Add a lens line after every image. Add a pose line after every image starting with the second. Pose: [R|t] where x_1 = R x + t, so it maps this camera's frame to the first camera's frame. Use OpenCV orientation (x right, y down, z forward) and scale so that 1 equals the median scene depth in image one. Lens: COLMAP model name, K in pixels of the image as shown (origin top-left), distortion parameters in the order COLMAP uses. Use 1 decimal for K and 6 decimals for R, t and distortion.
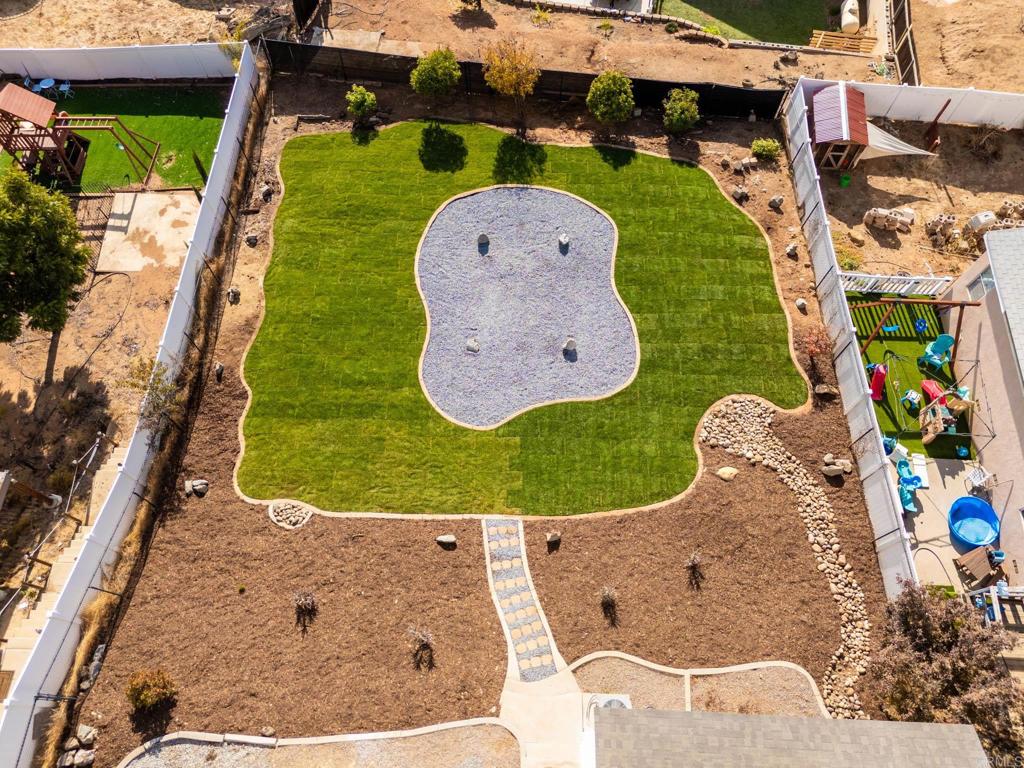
lens RADIAL K [[754.7, 0, 510.3], [0, 754.7, 384.5], [0, 0, 1]] dist [0.064761, -0.056089]
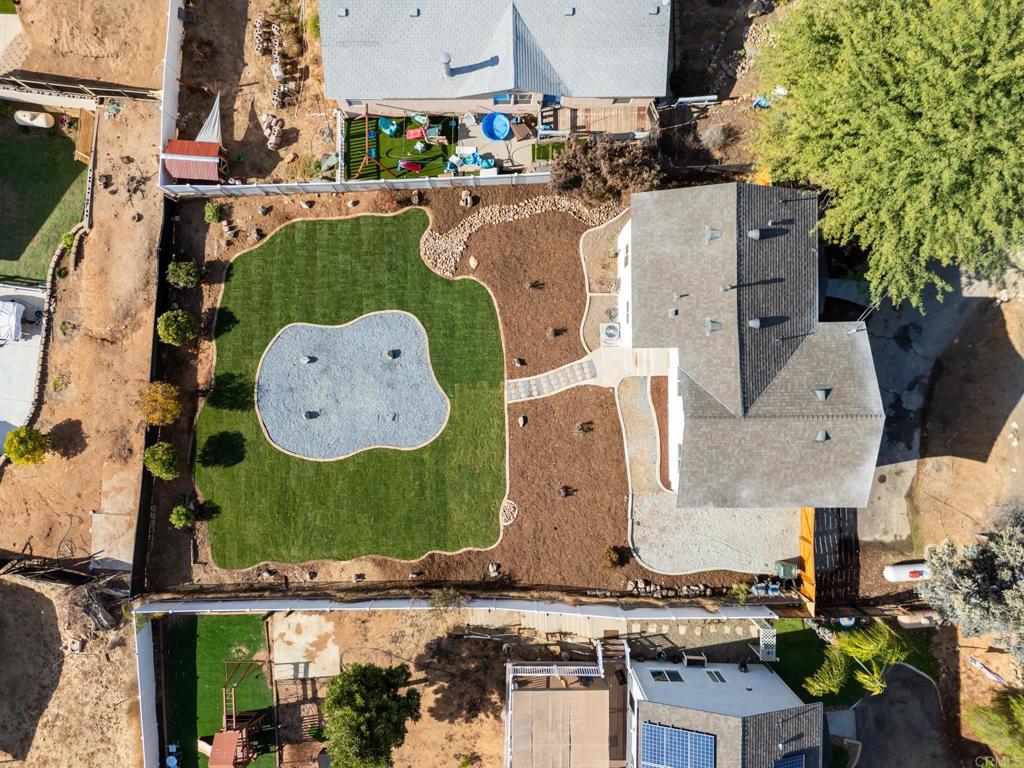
lens RADIAL K [[754.7, 0, 504.7], [0, 754.7, 391.8], [0, 0, 1]] dist [0.064761, -0.056089]
pose [[-0.049991, -0.998583, -0.018230, 0.018666], [0.908219, -0.053045, 0.415119, -0.487967], [-0.415498, 0.004195, 0.909585, -0.521821]]
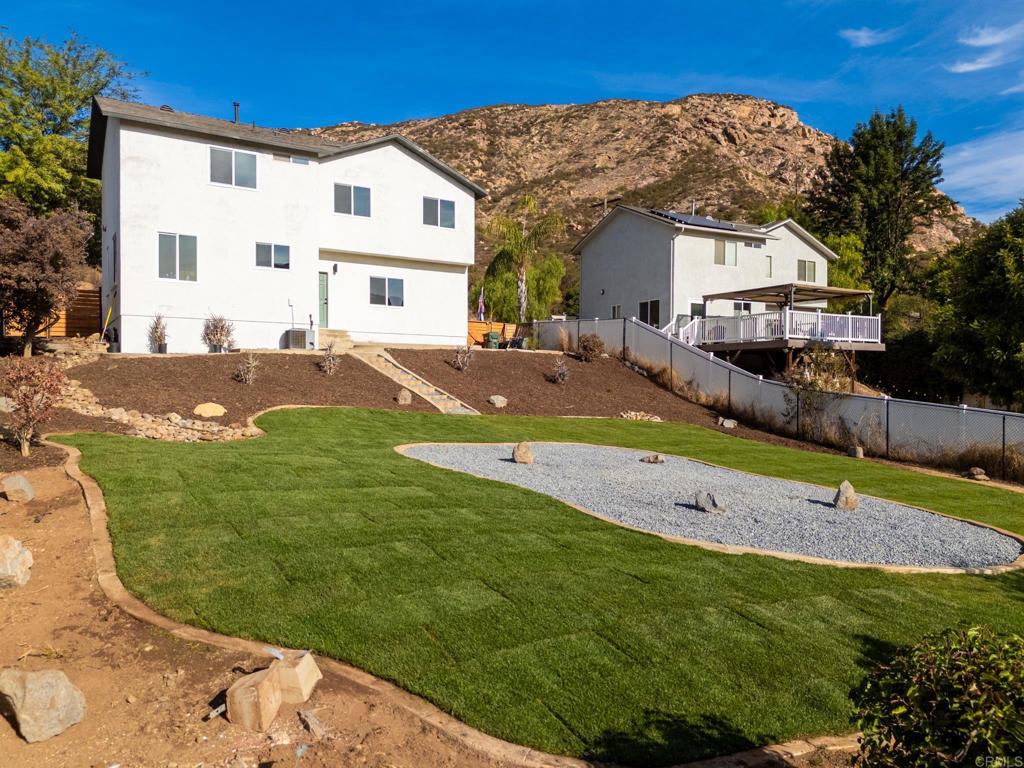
lens RADIAL K [[754.7, 0, 515.2], [0, 754.7, 382.1], [0, 0, 1]] dist [0.064761, -0.056089]
pose [[-0.825939, -0.017560, -0.563486, 0.398059], [-0.521414, 0.403851, 0.751686, -0.489995], [0.214366, 0.914656, -0.342712, 1.137262]]
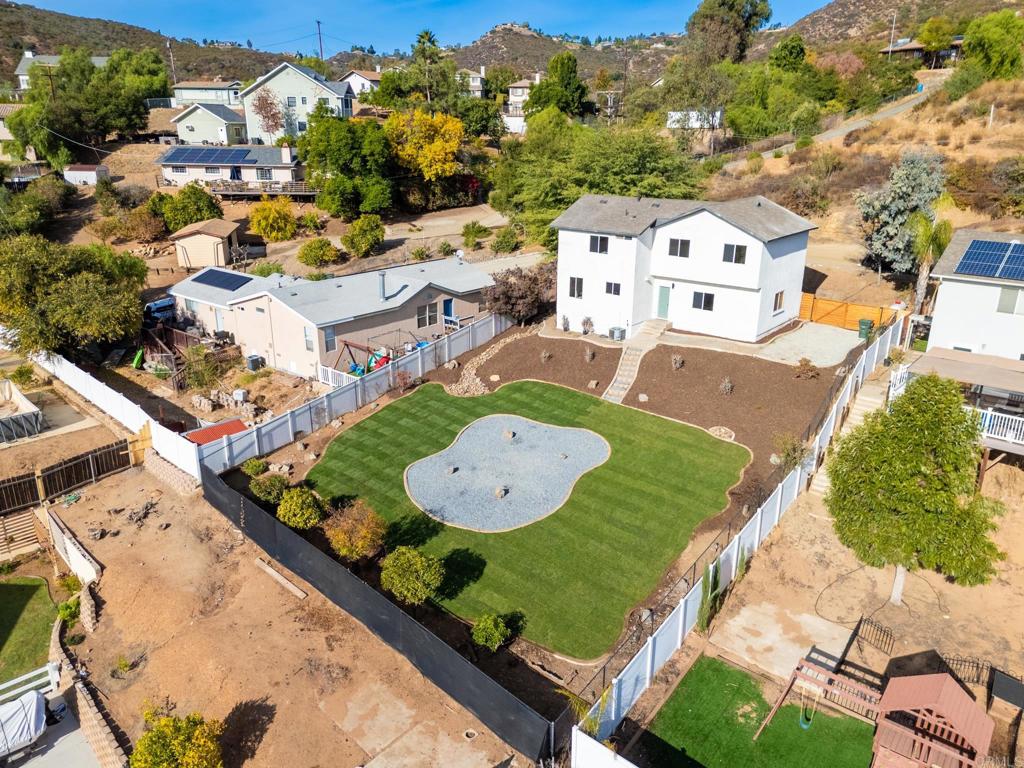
lens RADIAL K [[754.7, 0, 512.0], [0, 754.7, 388.0], [0, 0, 1]] dist [0.064761, -0.056089]
pose [[-0.797547, -0.212737, 0.564502, -0.734297], [0.545757, 0.144266, 0.825431, -1.269813], [-0.257038, 0.966401, 0.001044, 0.907217]]
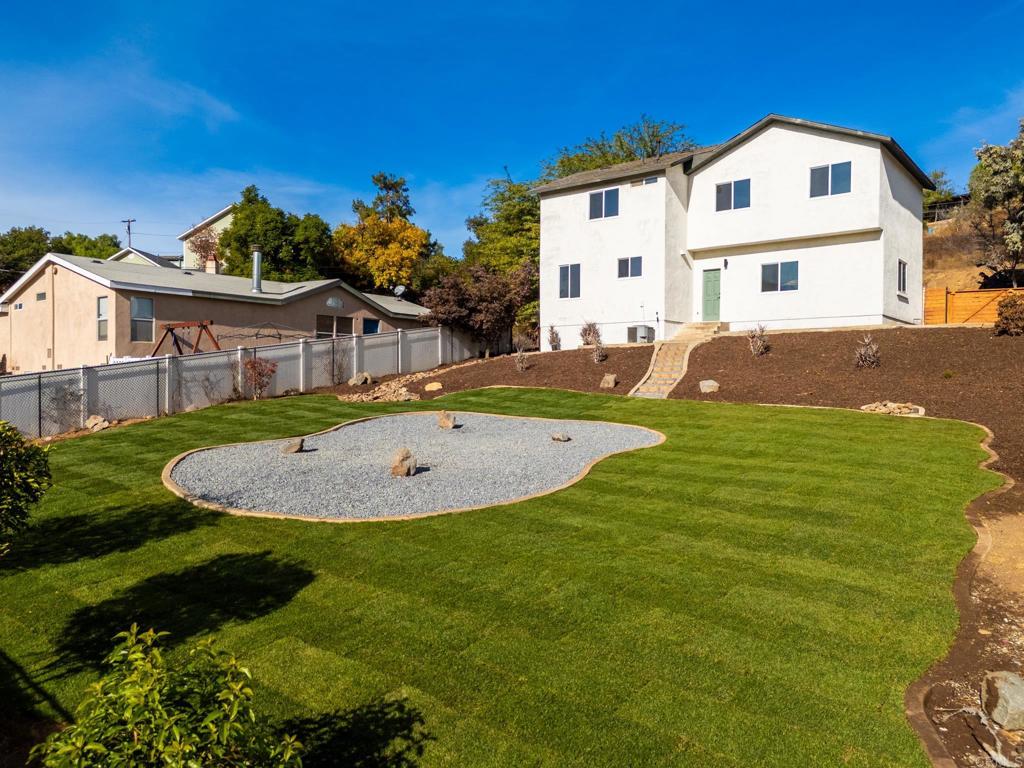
lens RADIAL K [[754.7, 0, 513.8], [0, 754.7, 387.9], [0, 0, 1]] dist [0.064761, -0.056089]
pose [[-0.813736, -0.017357, 0.580975, -0.379695], [0.526625, 0.400972, 0.749592, -0.557713], [-0.245965, 0.915926, -0.317144, 1.175360]]
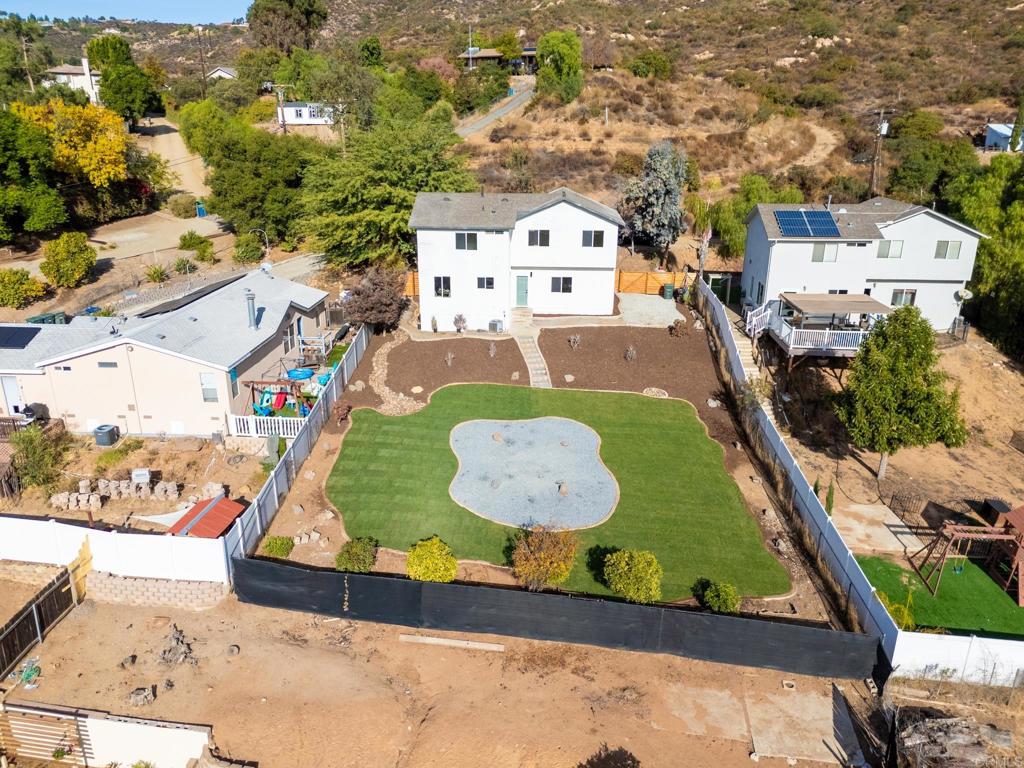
lens RADIAL K [[754.7, 0, 510.3], [0, 754.7, 386.2], [0, 0, 1]] dist [0.064761, -0.056089]
pose [[-0.999694, -0.022373, 0.010537, 0.041794], [0.008669, 0.081983, 0.996596, -1.496888], [-0.023161, 0.996383, -0.081764, 1.016594]]
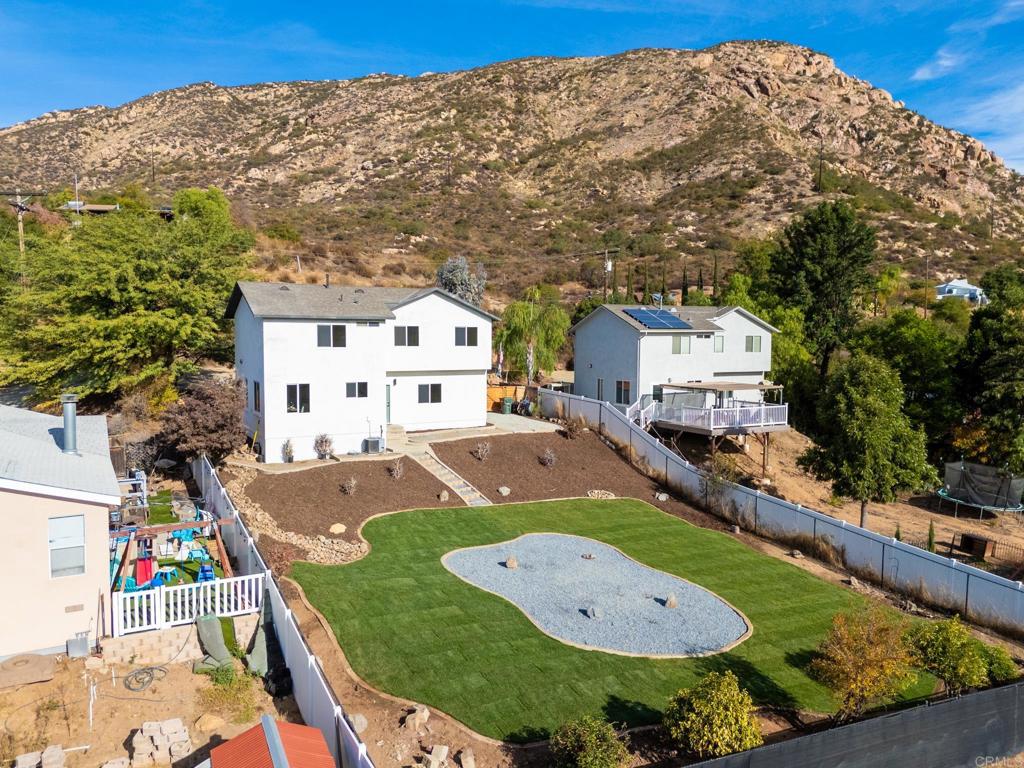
lens RADIAL K [[754.7, 0, 516.1], [0, 754.7, 381.2], [0, 0, 1]] dist [0.064761, -0.056089]
pose [[-0.845837, 0.016775, -0.533177, 0.614944], [-0.494526, 0.350095, 0.795536, -0.956759], [0.200008, 0.936564, -0.287827, 1.062592]]
